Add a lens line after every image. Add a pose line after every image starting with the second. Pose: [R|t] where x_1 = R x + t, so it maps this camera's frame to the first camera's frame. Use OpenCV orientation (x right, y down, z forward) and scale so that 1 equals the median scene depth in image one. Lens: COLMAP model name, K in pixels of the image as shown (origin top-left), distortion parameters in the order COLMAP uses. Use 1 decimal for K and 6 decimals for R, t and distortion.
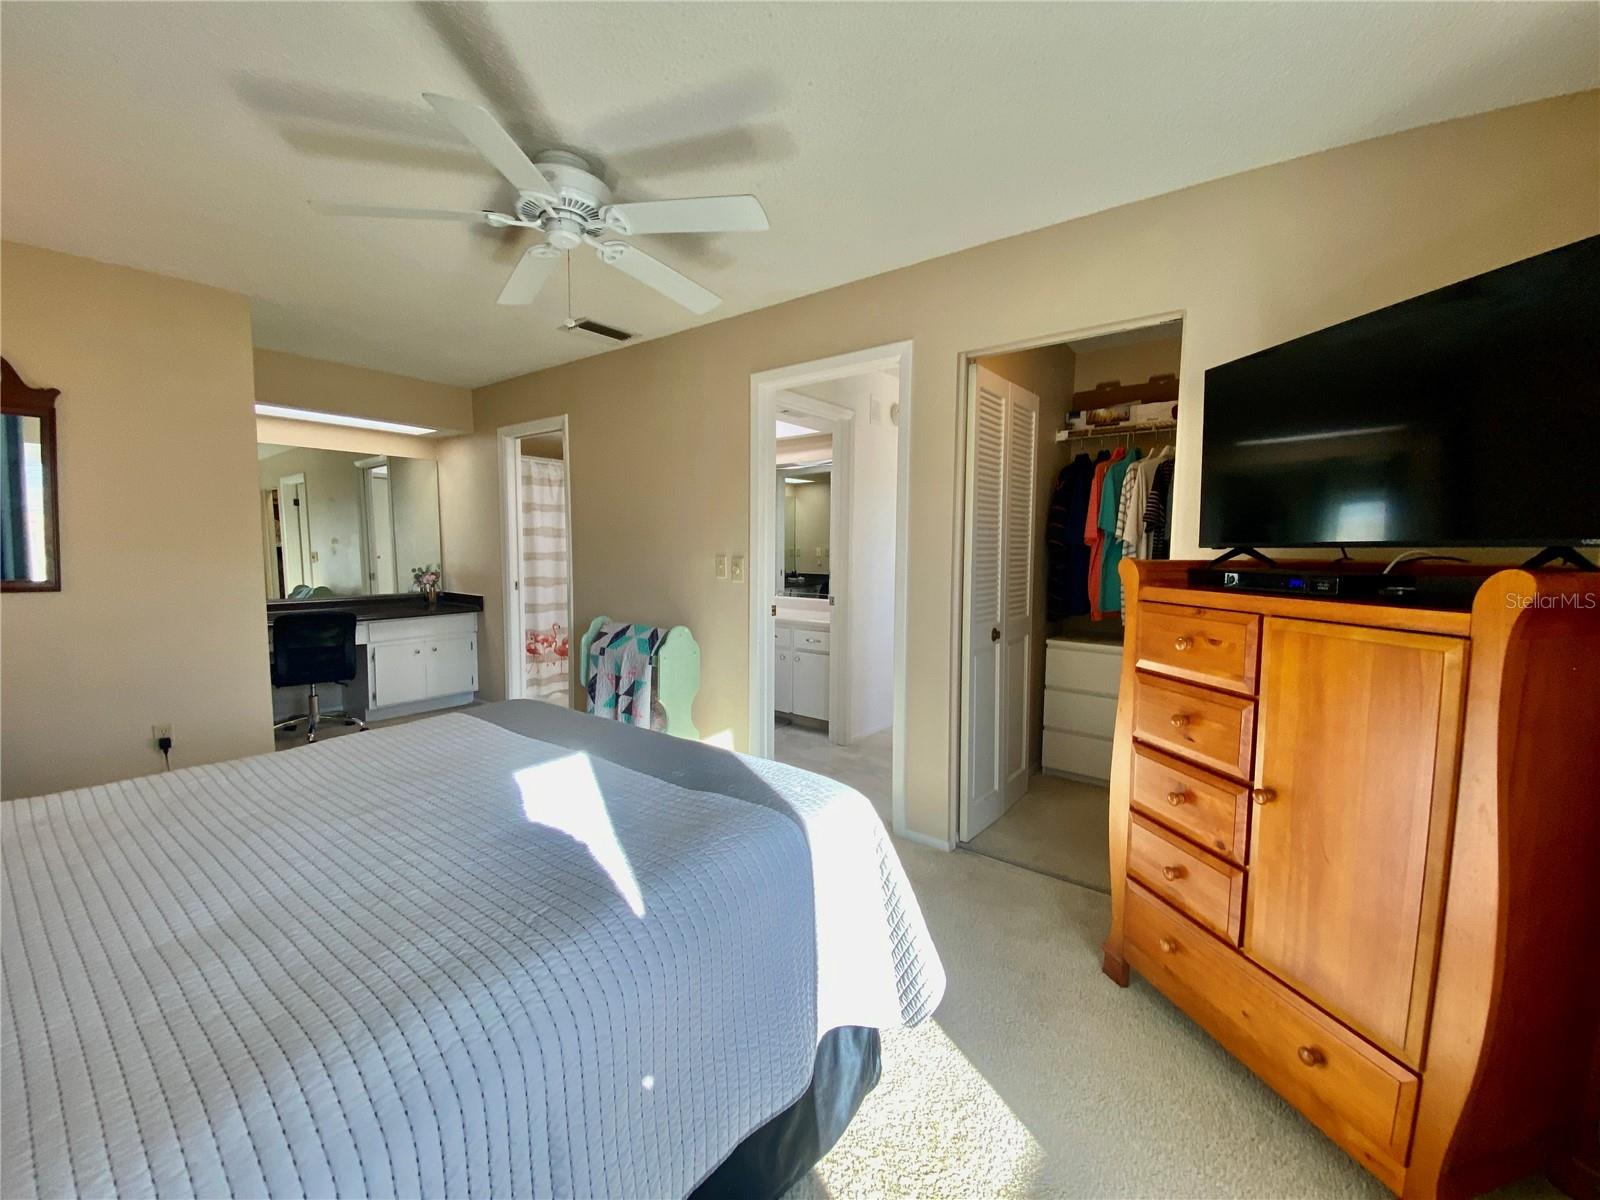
lens RADIAL K [[649.8, 0, 787.1], [0, 649.8, 604.7], [0, 0, 1]] dist [0.013076, -0.016410]
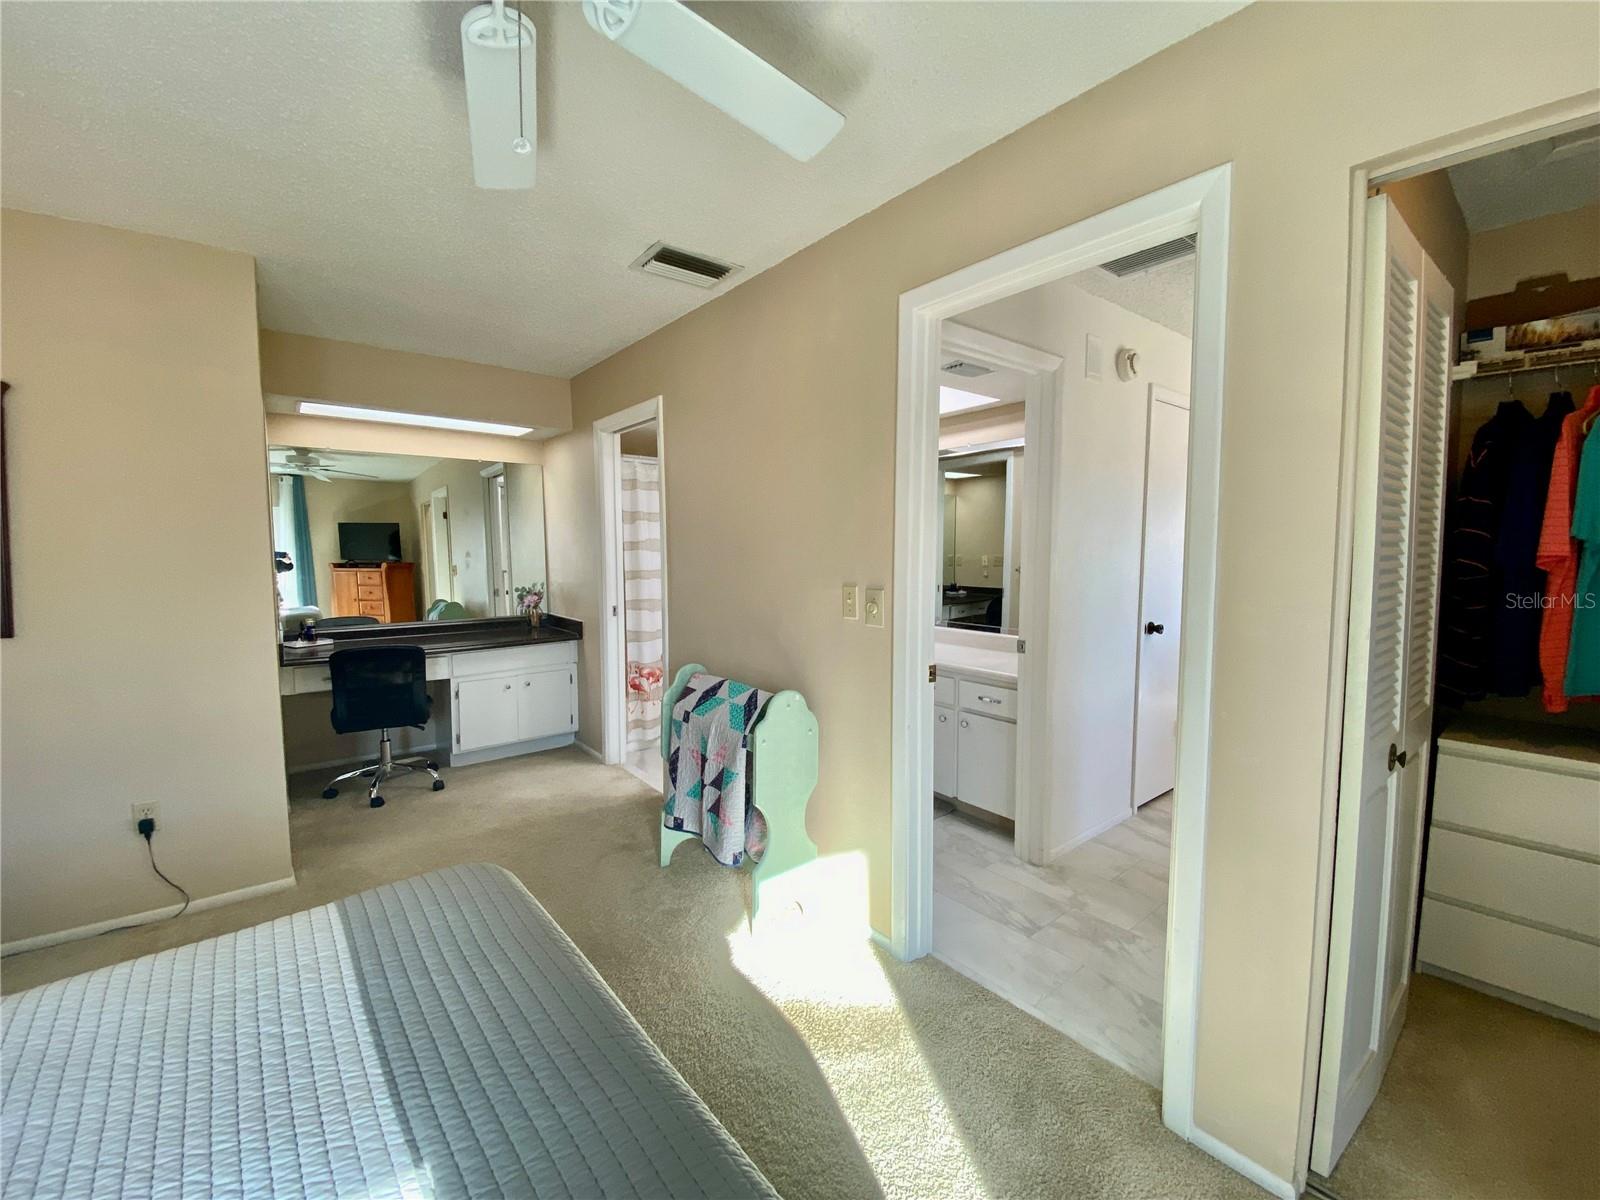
lens RADIAL K [[649.8, 0, 789.6], [0, 649.8, 598.4], [0, 0, 1]] dist [0.013076, -0.016410]
pose [[0.973493, 0.007832, -0.228583, -0.009721], [-0.010927, 0.999865, -0.012278, -0.042791], [0.228456, 0.014451, 0.973447, 0.278901]]
